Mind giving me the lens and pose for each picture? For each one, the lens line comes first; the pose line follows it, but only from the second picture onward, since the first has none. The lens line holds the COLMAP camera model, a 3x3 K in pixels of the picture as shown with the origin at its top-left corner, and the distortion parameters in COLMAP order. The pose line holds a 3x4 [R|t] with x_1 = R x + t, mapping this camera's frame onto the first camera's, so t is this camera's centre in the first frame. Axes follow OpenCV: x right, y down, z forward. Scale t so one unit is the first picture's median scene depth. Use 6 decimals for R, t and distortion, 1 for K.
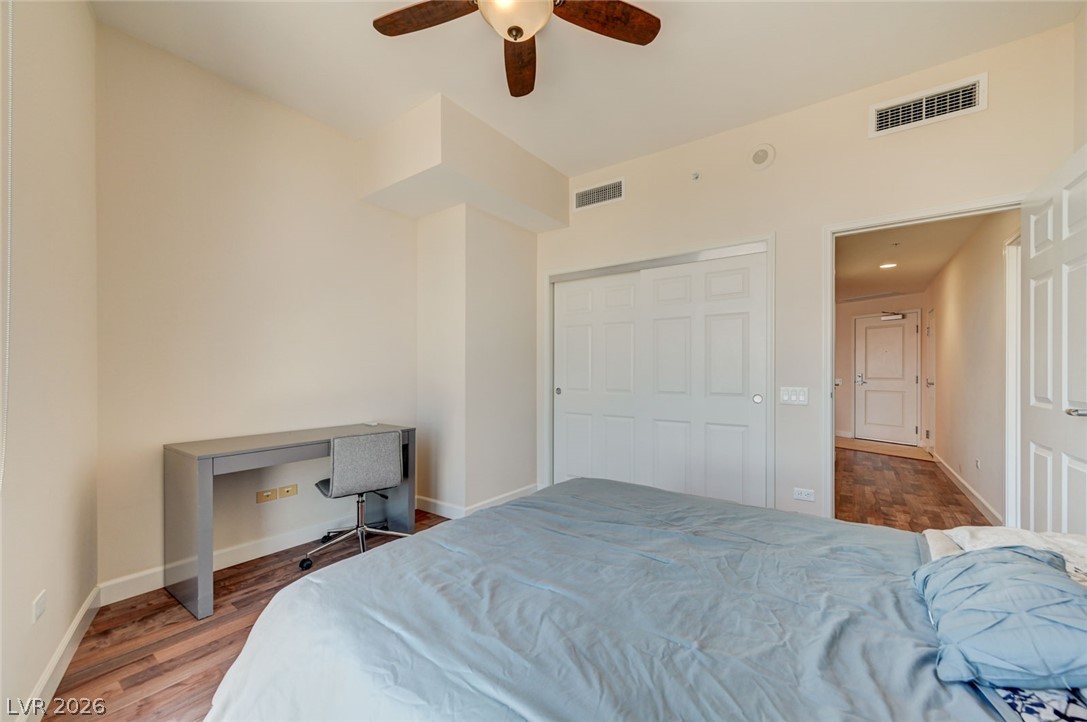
lens RADIAL K [[424.7, 0, 553.7], [0, 424.7, 365.8], [0, 0, 1]] dist [0.003123, -0.000088]
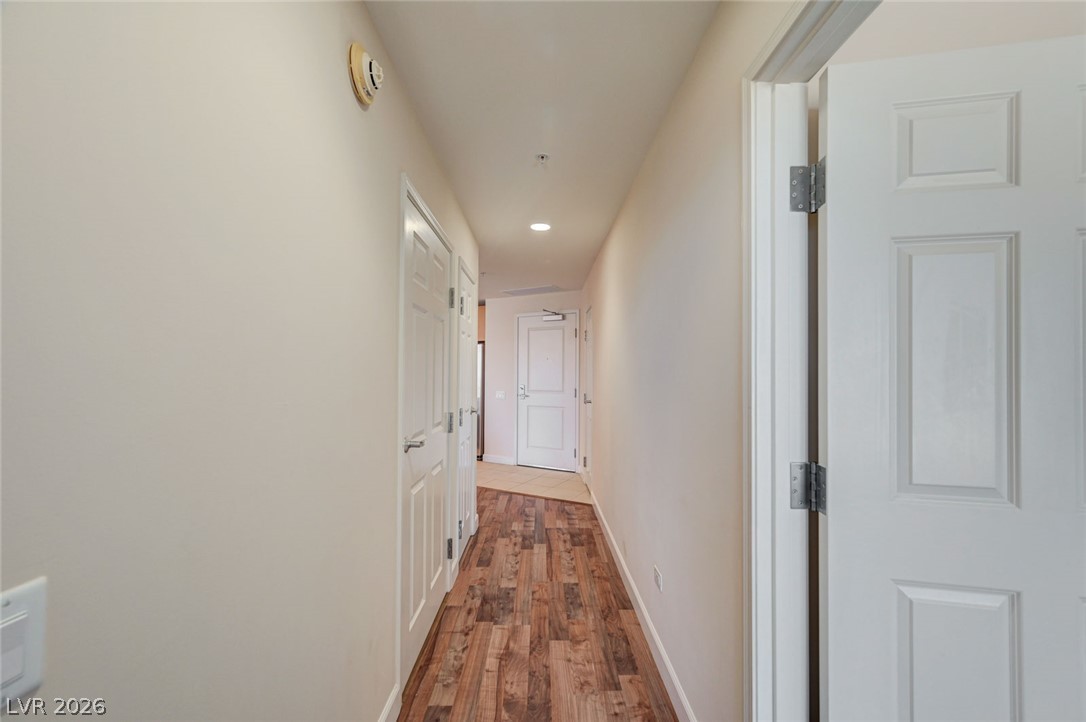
lens RADIAL K [[424.3, 0, 548.2], [0, 424.3, 365.1], [0, 0, 1]] dist [0.003123, -0.000088]
pose [[0.804185, 0.007700, 0.594329, 0.311130], [-0.003419, 0.999959, -0.008330, -0.014928], [-0.594369, 0.004667, 0.804179, 0.357422]]
